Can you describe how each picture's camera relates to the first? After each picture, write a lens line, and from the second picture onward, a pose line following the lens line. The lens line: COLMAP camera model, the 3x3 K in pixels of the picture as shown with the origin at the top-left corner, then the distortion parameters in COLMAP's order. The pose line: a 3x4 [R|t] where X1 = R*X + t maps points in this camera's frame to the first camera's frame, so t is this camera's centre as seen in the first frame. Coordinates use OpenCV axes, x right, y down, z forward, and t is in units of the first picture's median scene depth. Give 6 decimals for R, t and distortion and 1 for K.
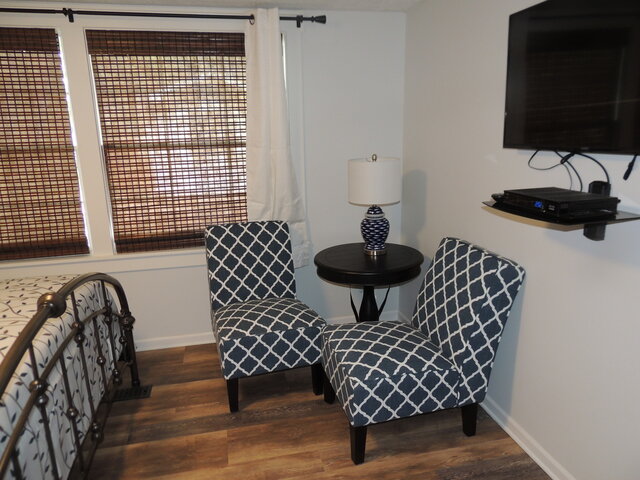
lens RADIAL K [[459.9, 0, 317.7], [0, 459.9, 242.0], [0, 0, 1]] dist [0.004215, -0.009149]
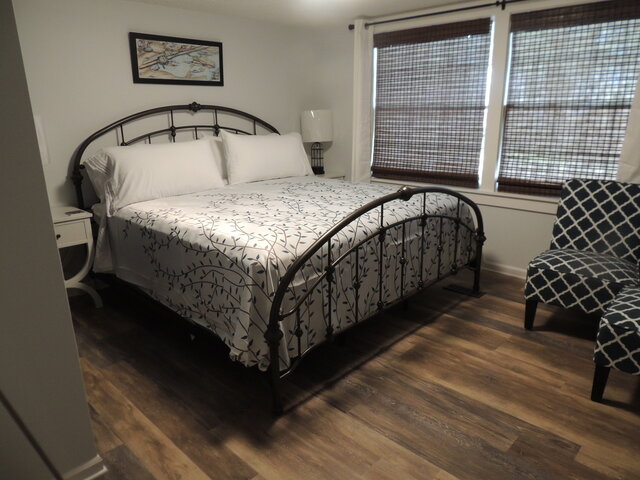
lens RADIAL K [[459.9, 0, 322.9], [0, 459.9, 238.1], [0, 0, 1]] dist [0.004215, -0.009149]
pose [[0.546628, 0.241213, -0.801882, 0.368383], [-0.202555, 0.967263, 0.152884, 0.054817], [0.812508, 0.078854, 0.577592, -0.123104]]
